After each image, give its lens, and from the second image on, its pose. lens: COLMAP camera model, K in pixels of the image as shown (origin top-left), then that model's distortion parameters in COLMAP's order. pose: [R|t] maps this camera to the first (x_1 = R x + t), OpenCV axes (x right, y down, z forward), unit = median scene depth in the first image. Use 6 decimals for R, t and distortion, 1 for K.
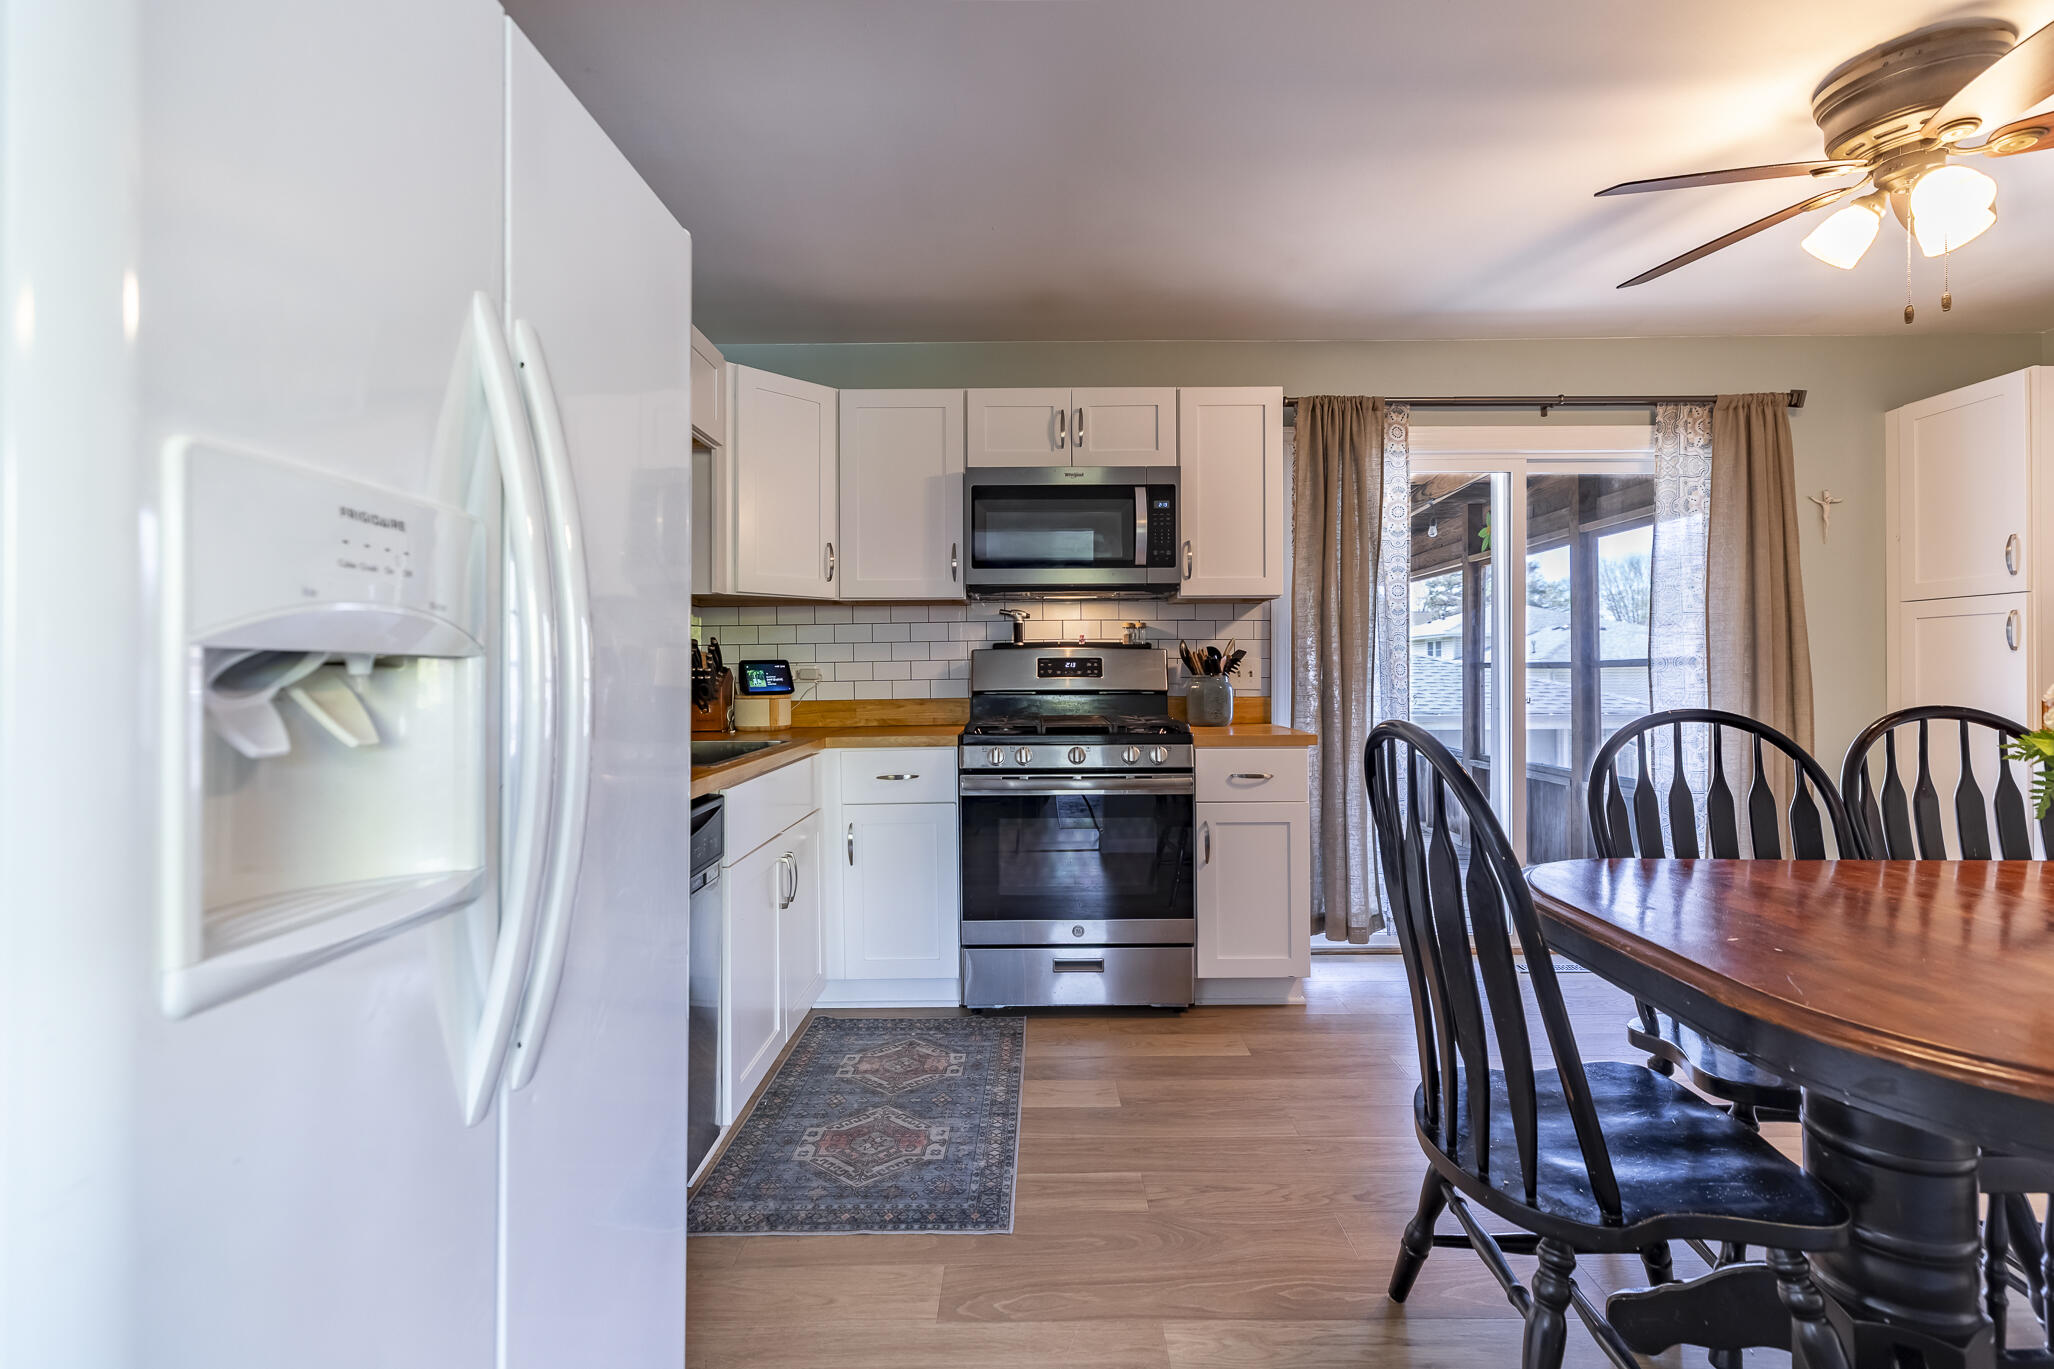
lens RADIAL K [[922.3, 0, 1032.8], [0, 922.3, 673.8], [0, 0, 1]] dist [0.007384, -0.001480]
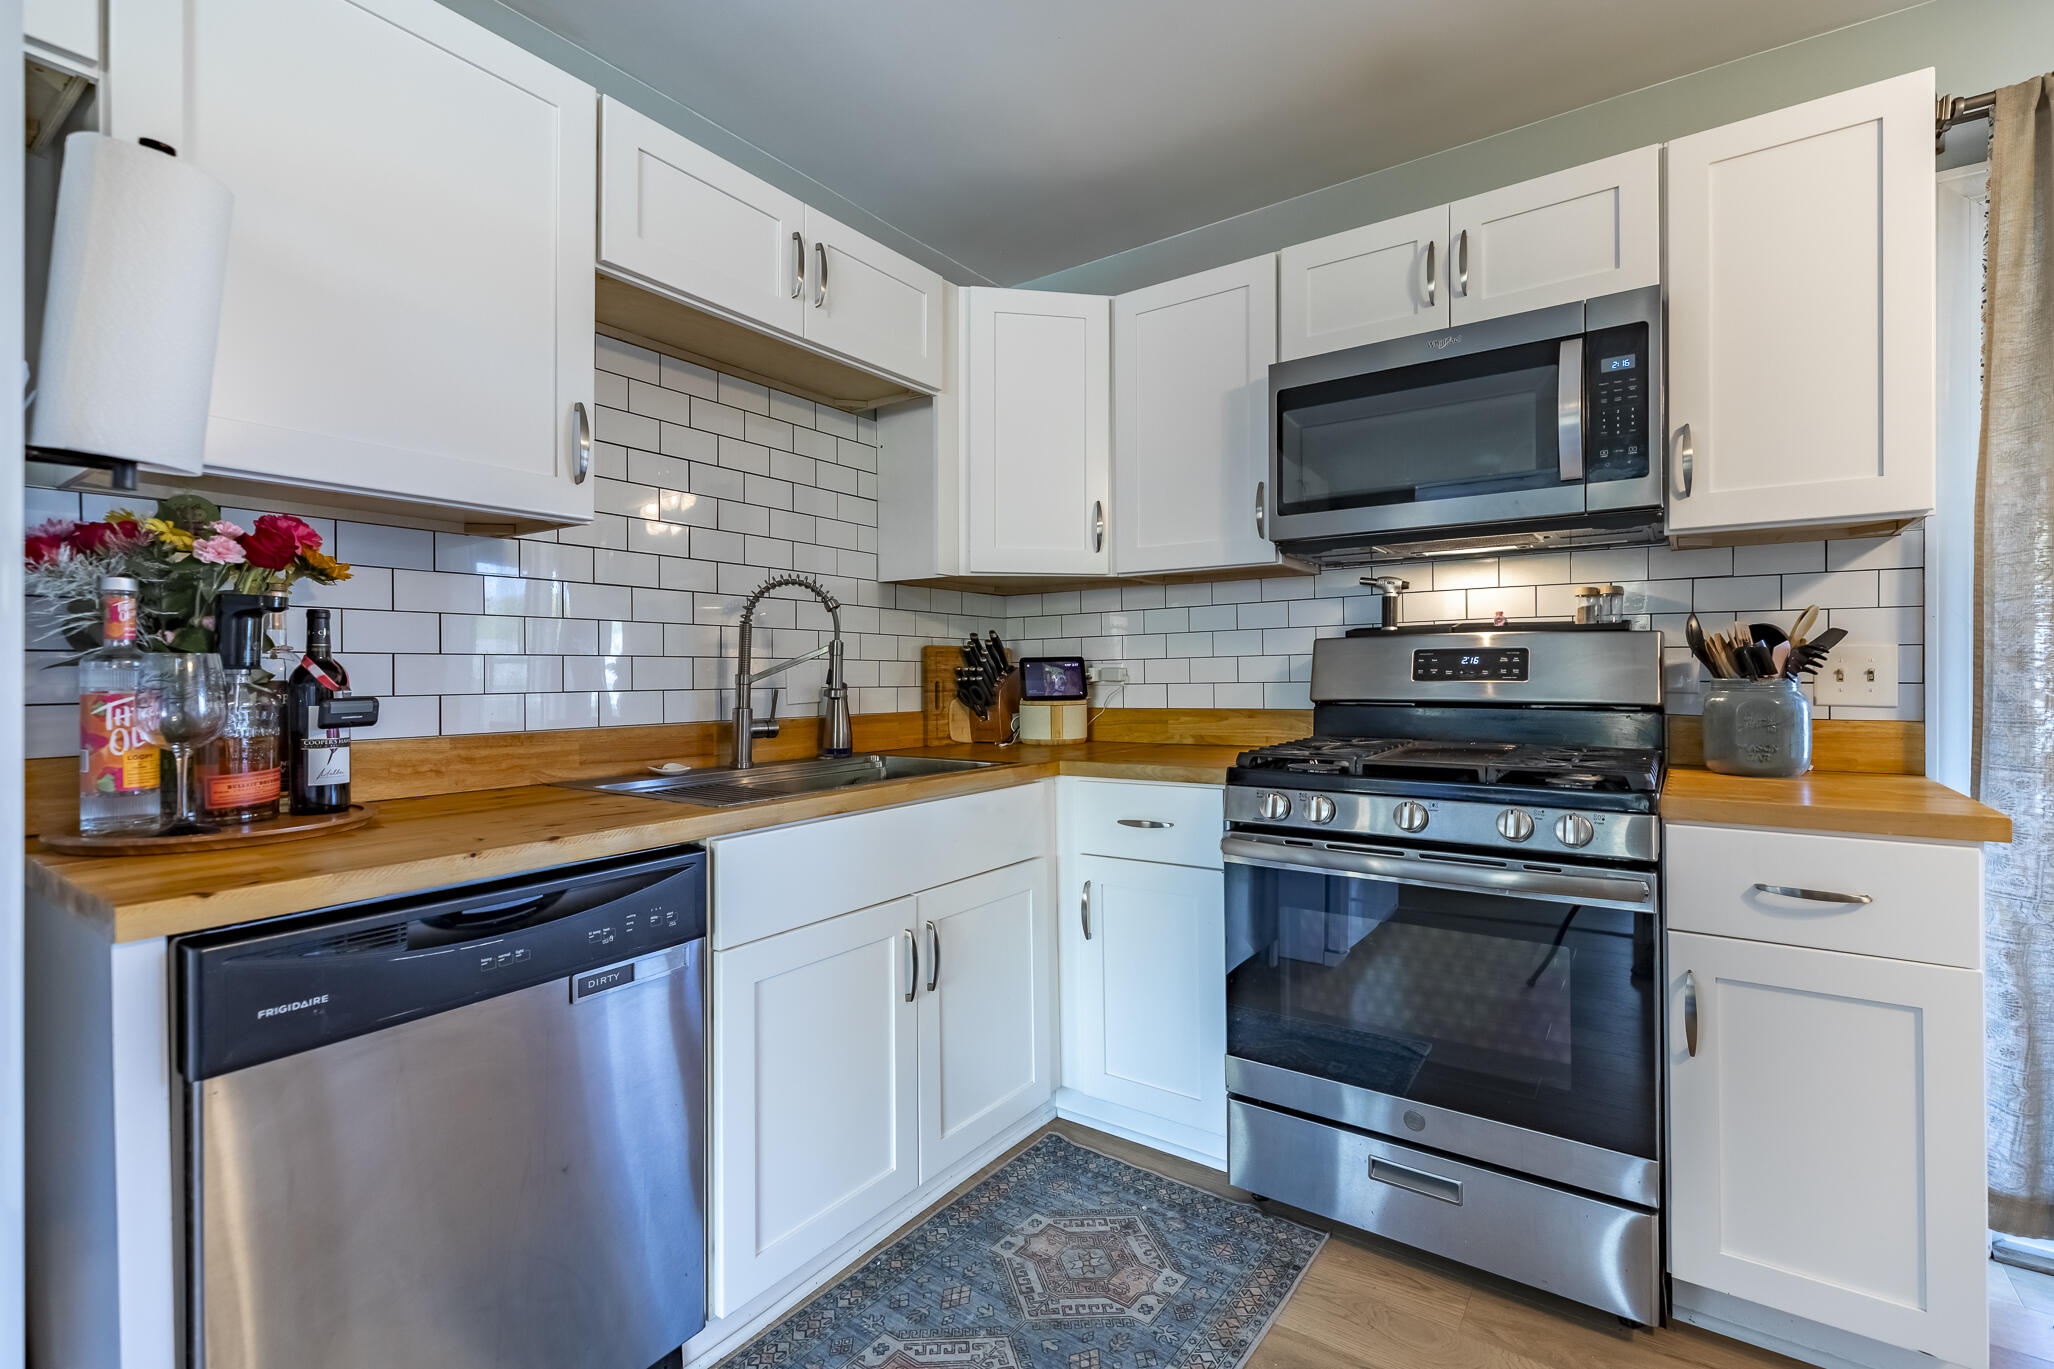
lens RADIAL K [[922.3, 0, 1032.2], [0, 922.3, 669.3], [0, 0, 1]] dist [0.007384, -0.001480]
pose [[0.814127, -0.001151, -0.580686, 0.189614], [-0.002137, 0.999985, -0.004978, 0.000082], [0.580683, 0.005293, 0.814112, 0.385152]]
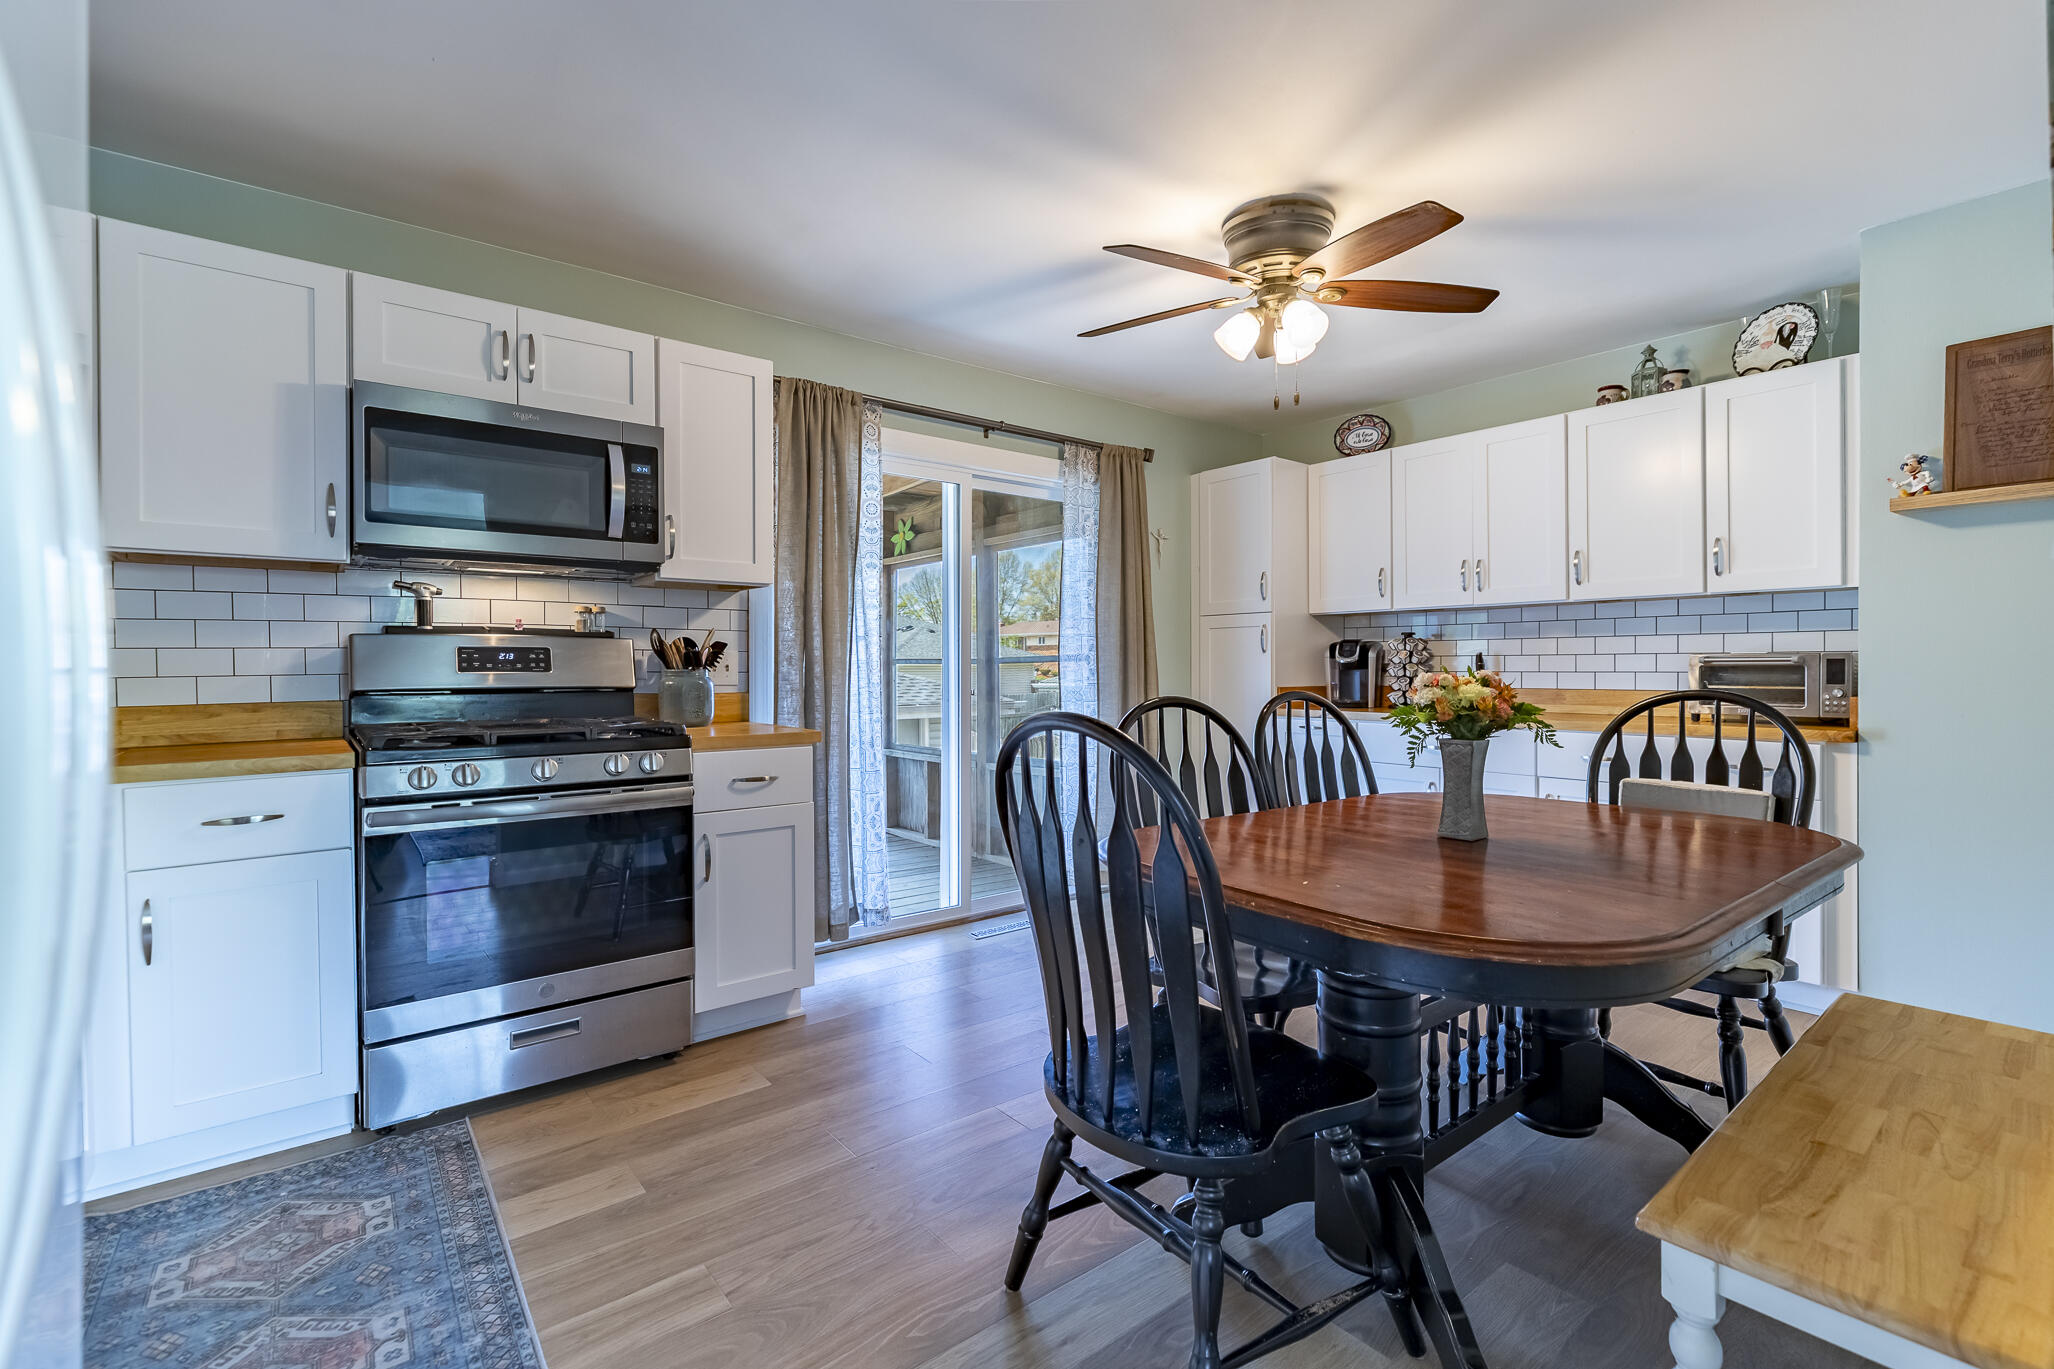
lens RADIAL K [[922.3, 0, 1035.3], [0, 922.3, 671.5], [0, 0, 1]] dist [0.007384, -0.001480]
pose [[0.779901, -0.000679, 0.625902, -0.119712], [-0.000338, 0.999999, 0.001506, 0.002576], [-0.625903, -0.001386, 0.779900, 0.113114]]
